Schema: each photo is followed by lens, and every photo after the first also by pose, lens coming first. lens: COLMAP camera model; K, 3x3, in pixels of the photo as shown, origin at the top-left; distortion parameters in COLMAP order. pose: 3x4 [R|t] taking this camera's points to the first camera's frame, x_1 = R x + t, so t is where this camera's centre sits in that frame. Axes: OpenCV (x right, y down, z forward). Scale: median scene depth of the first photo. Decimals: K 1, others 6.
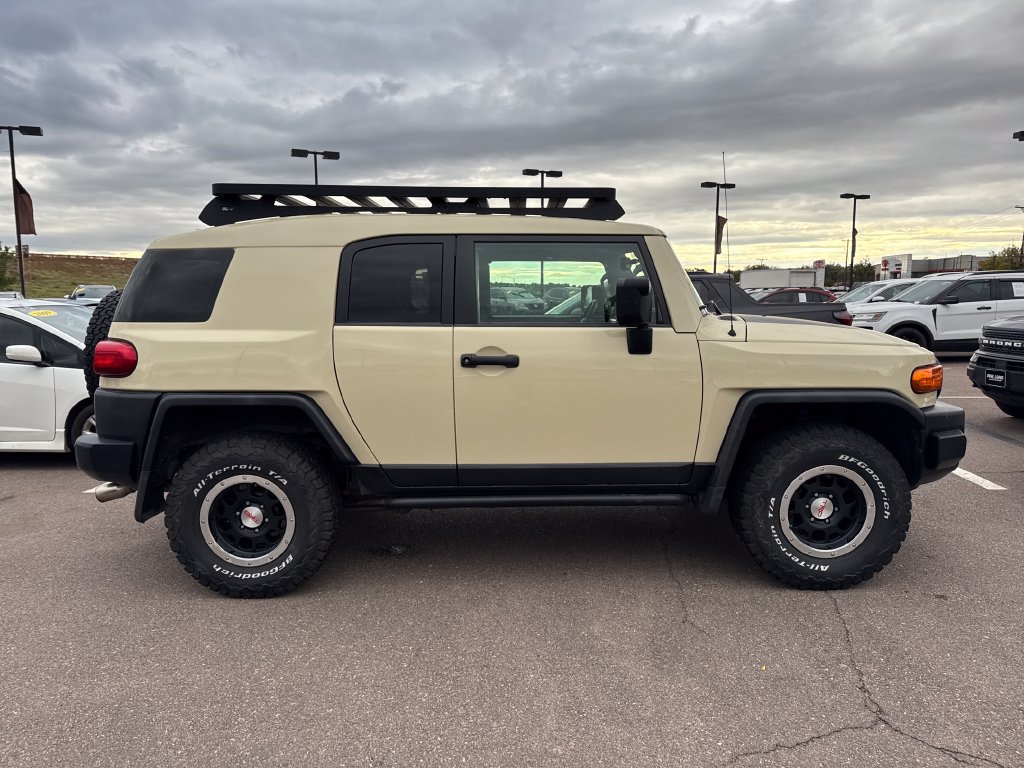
lens RADIAL K [[728.1, 0, 515.2], [0, 728.1, 395.1], [0, 0, 1]] dist [0.041566, -0.044024]
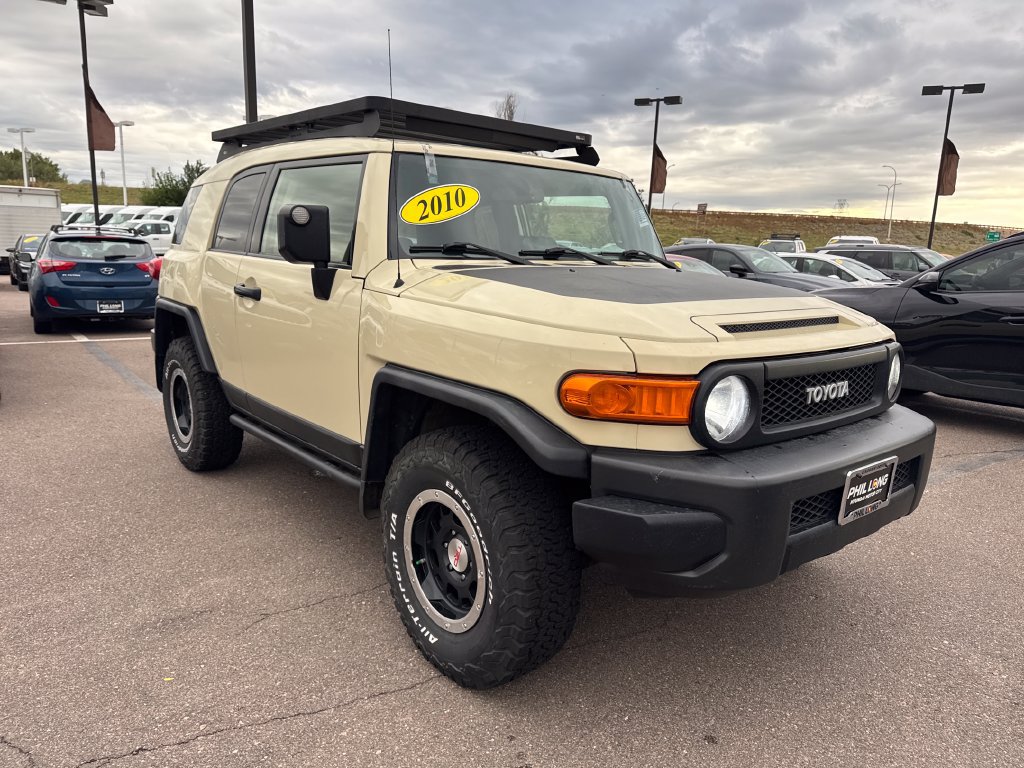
lens RADIAL K [[728.1, 0, 519.0], [0, 728.1, 377.7], [0, 0, 1]] dist [0.041566, -0.044024]
pose [[0.646273, 0.167630, -0.744467, 0.909325], [-0.143245, 0.984882, 0.097413, -0.077313], [0.749542, 0.043686, 0.660514, 0.584453]]
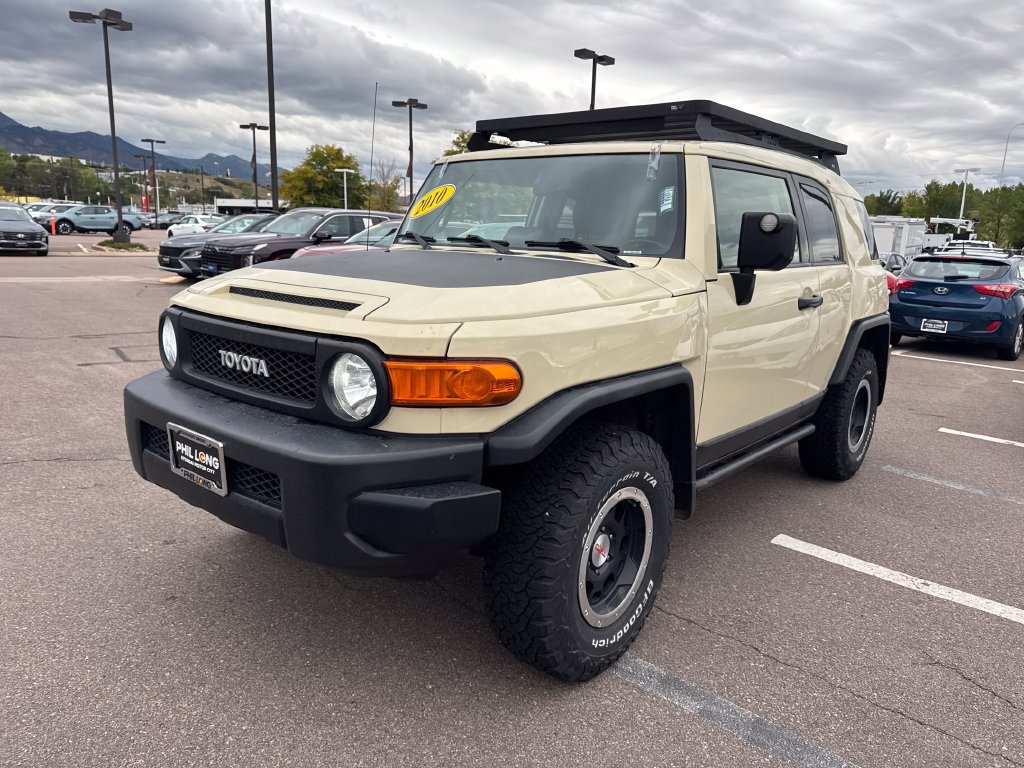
lens RADIAL K [[728.1, 0, 519.9], [0, 728.1, 376.6], [0, 0, 1]] dist [0.041566, -0.044024]
pose [[-0.628997, 0.135236, -0.765555, 0.945356], [-0.136156, 0.950369, 0.279751, -0.238171], [0.765392, 0.280197, -0.579366, 1.748182]]
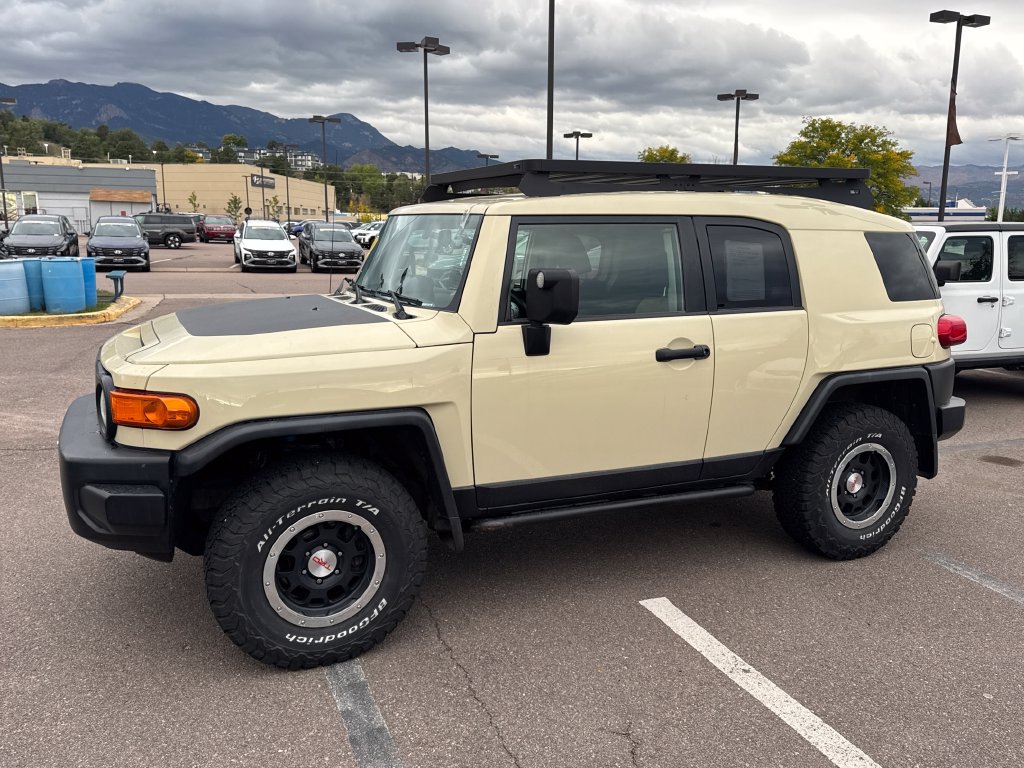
lens RADIAL K [[829.0, 0, 515.8], [0, 829.0, 378.4], [0, 0, 1]] dist [0.062718, -0.074691]
pose [[-0.901332, 0.071151, -0.427244, 0.593450], [-0.065833, 0.952450, 0.297499, -0.375028], [0.428096, 0.296272, -0.853789, 2.246975]]
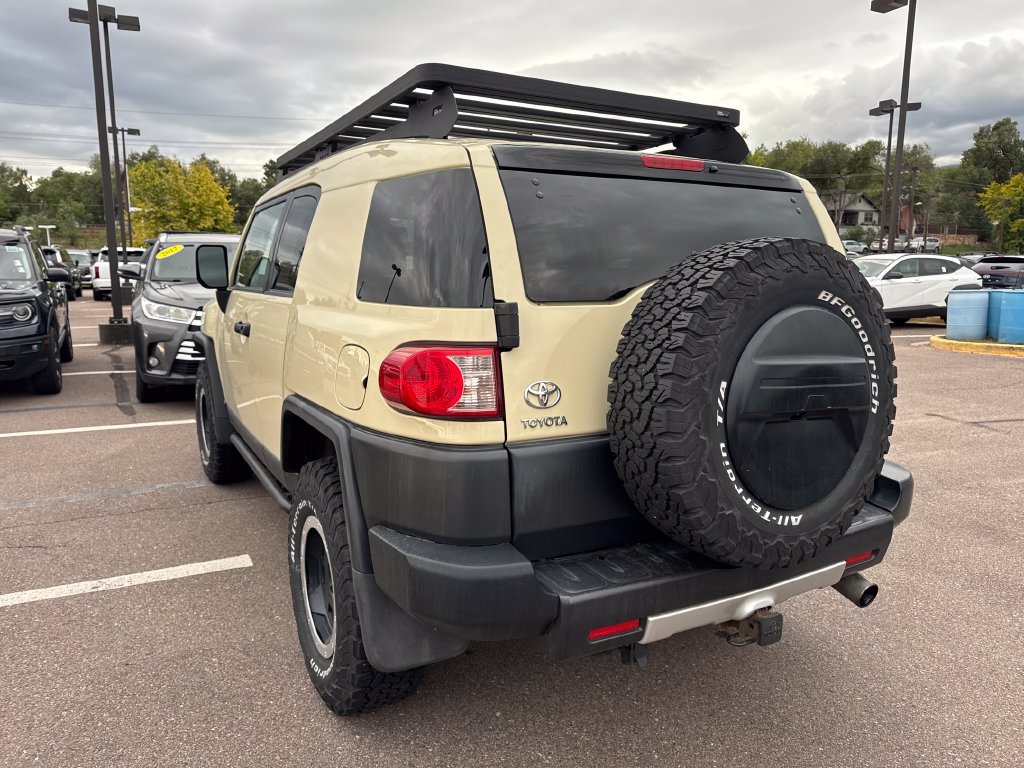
lens RADIAL K [[728.1, 0, 507.1], [0, 728.1, 389.4], [0, 0, 1]] dist [0.041566, -0.044024]
pose [[-0.486442, -0.139220, 0.862550, -0.982162], [0.117068, 0.967936, 0.222251, -0.204915], [-0.865835, 0.209089, -0.454546, 1.602292]]
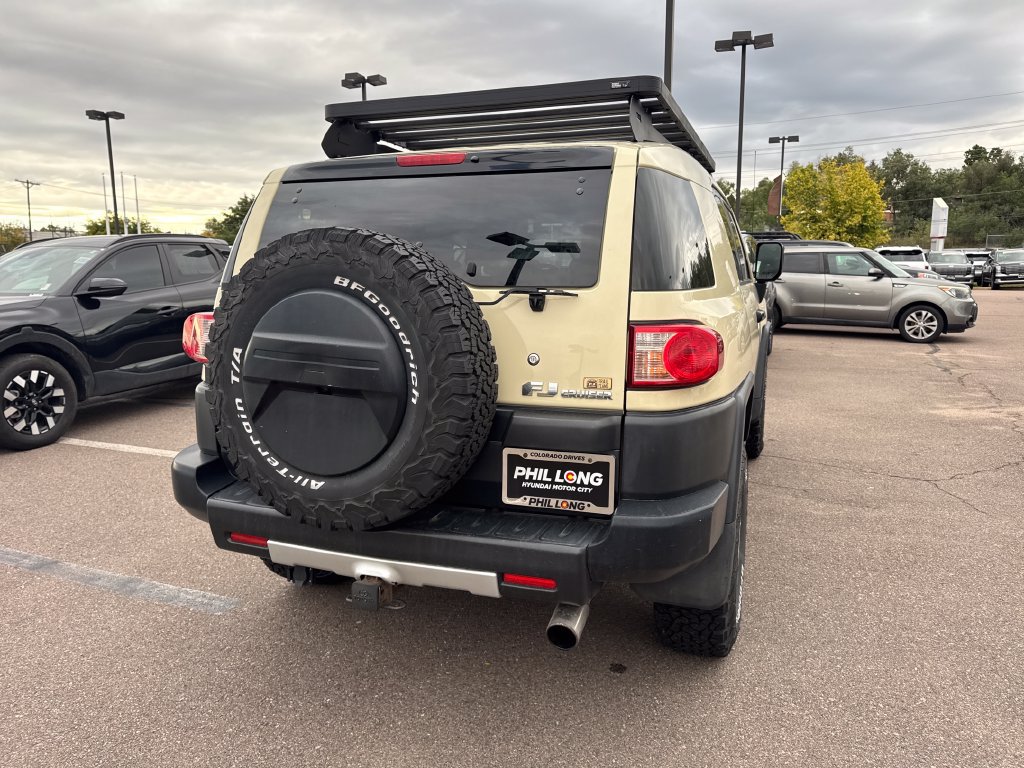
lens RADIAL K [[728.1, 0, 526.4], [0, 728.1, 380.8], [0, 0, 1]] dist [0.041566, -0.044024]
pose [[0.327510, -0.141580, 0.934180, -1.104504], [0.127850, 0.986257, 0.104651, -0.101951], [-0.936158, 0.085160, 0.341110, 0.905362]]
